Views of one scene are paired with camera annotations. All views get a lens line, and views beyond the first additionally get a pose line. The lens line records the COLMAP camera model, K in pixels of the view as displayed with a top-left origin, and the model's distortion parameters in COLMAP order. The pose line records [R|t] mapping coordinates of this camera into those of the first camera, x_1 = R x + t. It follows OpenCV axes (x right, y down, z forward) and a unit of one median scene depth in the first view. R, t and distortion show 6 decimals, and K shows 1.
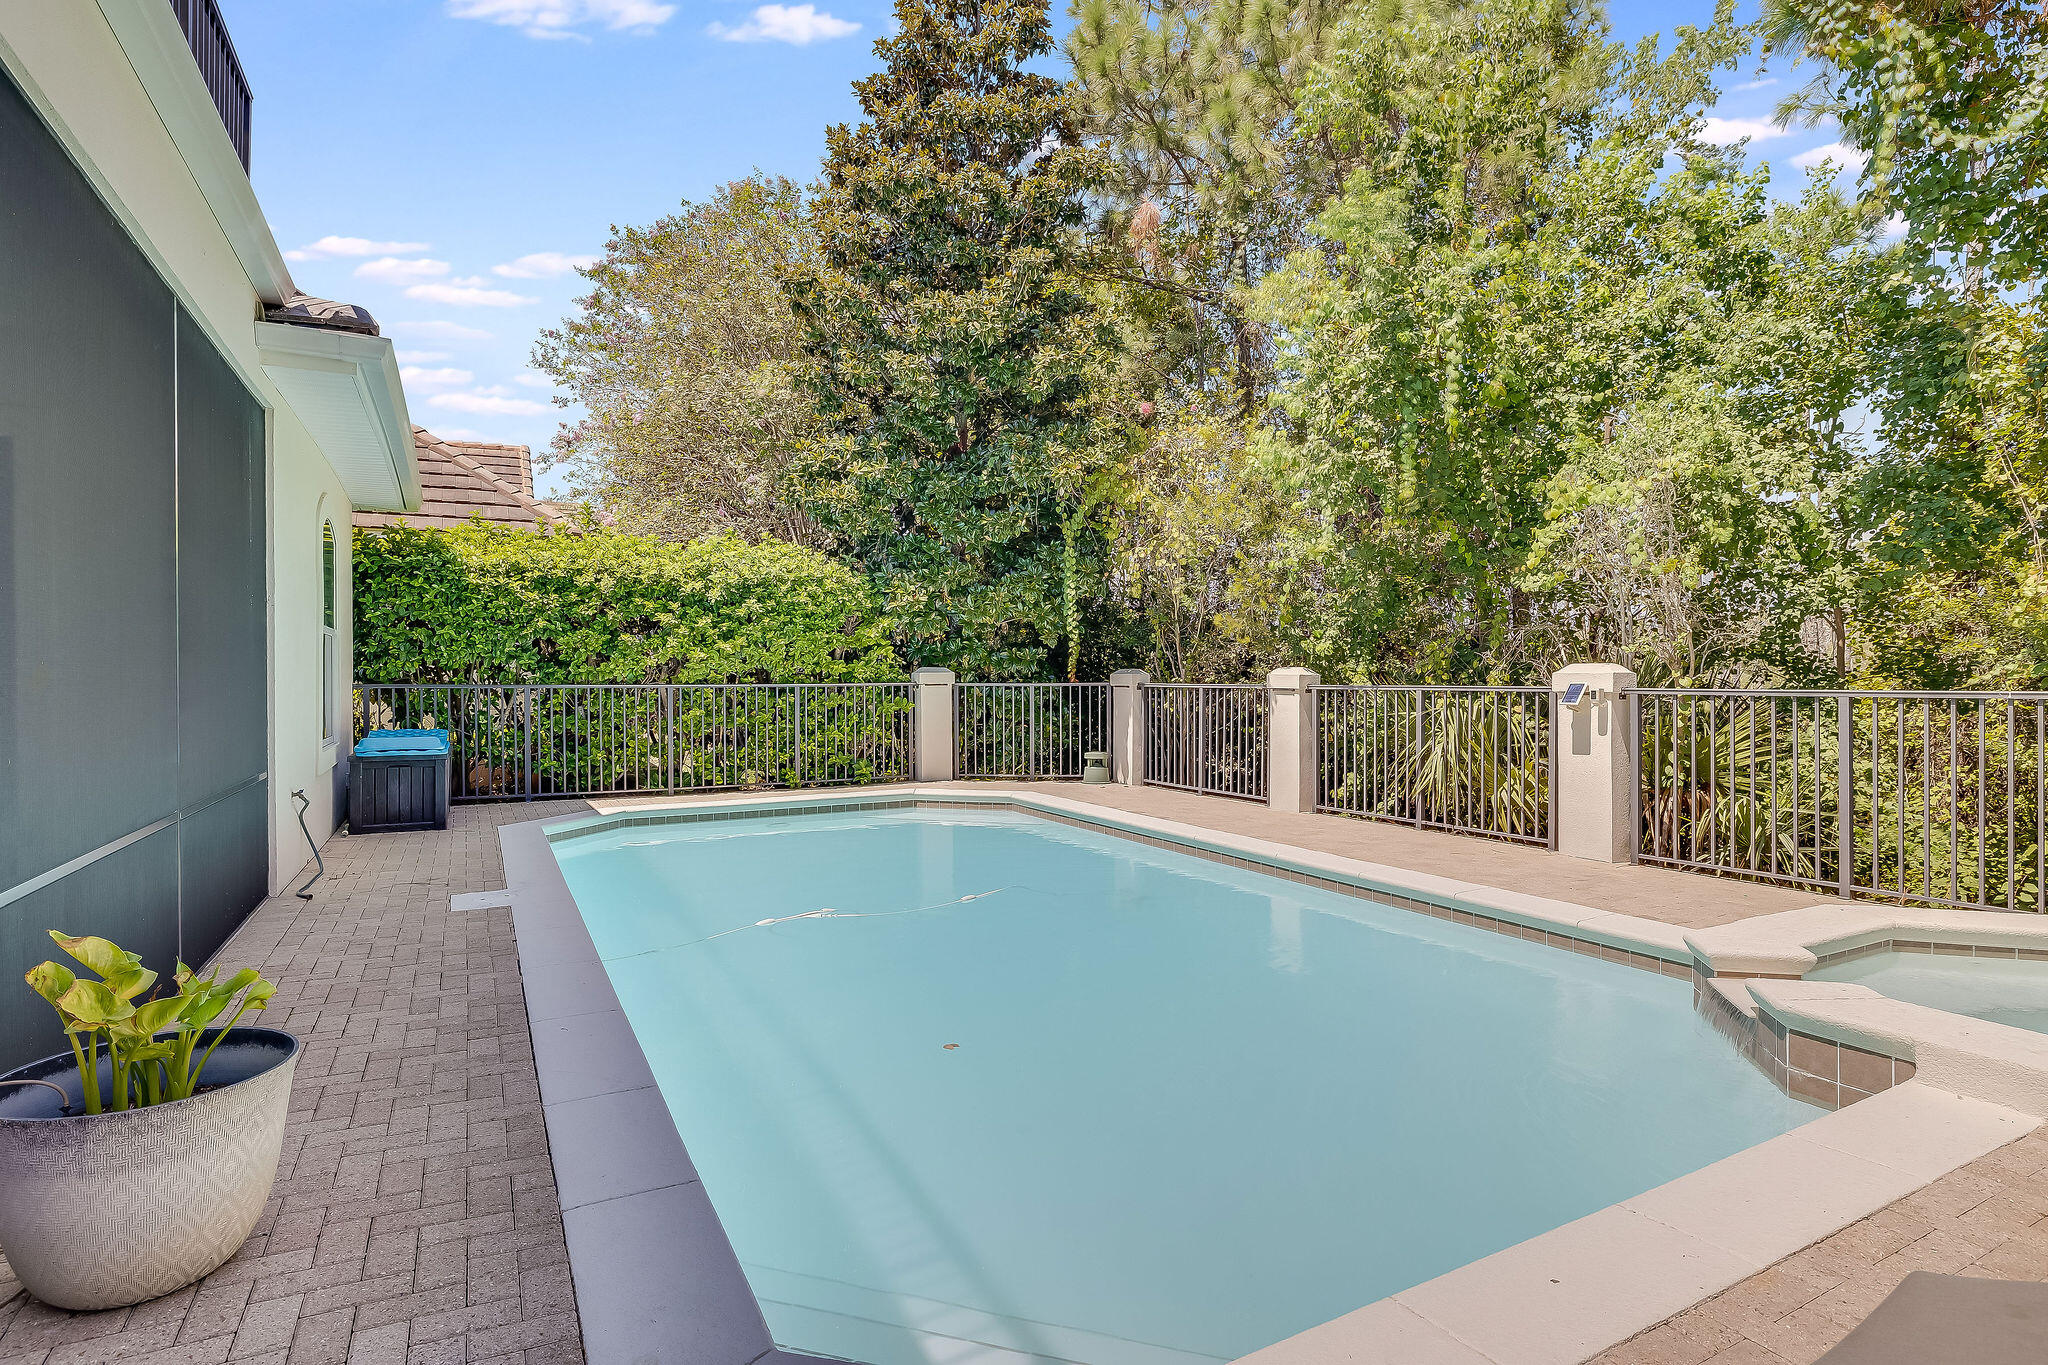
lens RADIAL K [[1010.5, 0, 1018.7], [0, 1010.5, 678.7], [0, 0, 1]] dist [-0.012348, 0.003471]
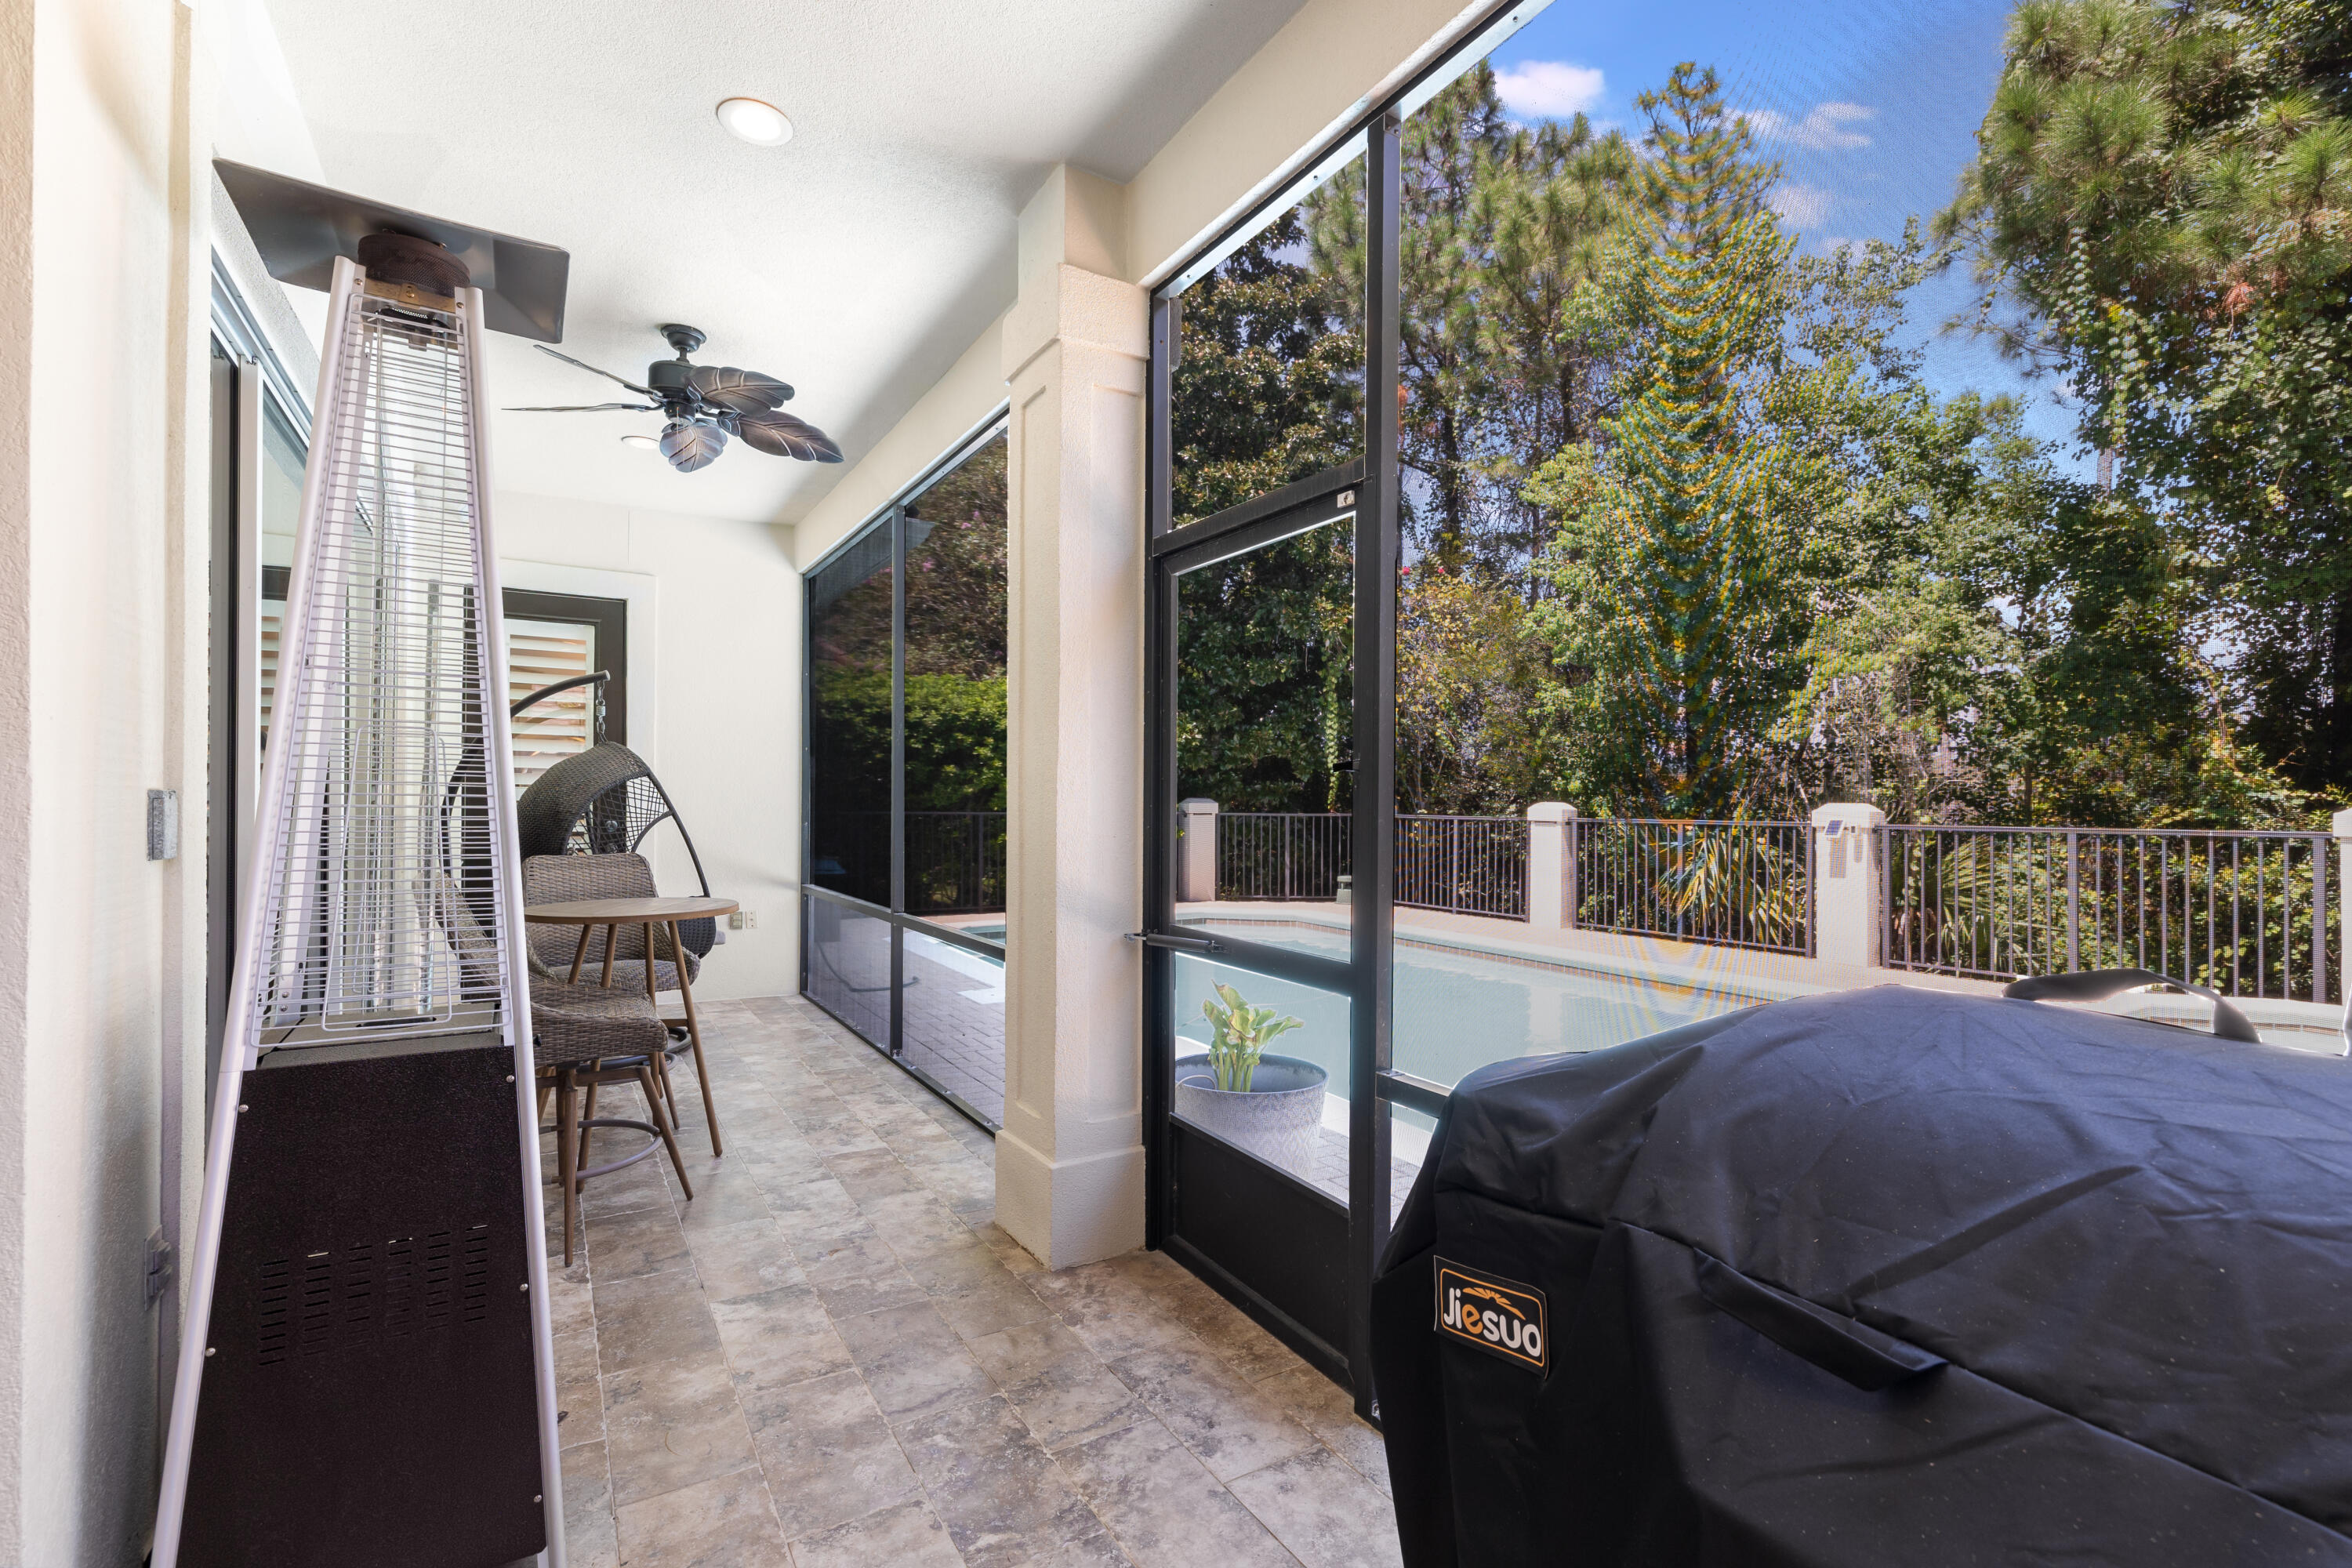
lens RADIAL K [[996.5, 0, 1175.7], [0, 996.5, 795.4], [0, 0, 1]] dist [-0.003396, 0.000791]
pose [[0.997539, 0.010085, 0.069388, -0.234641], [-0.009409, 0.999905, -0.010075, -0.003741], [-0.069483, 0.009397, 0.997539, -0.103463]]
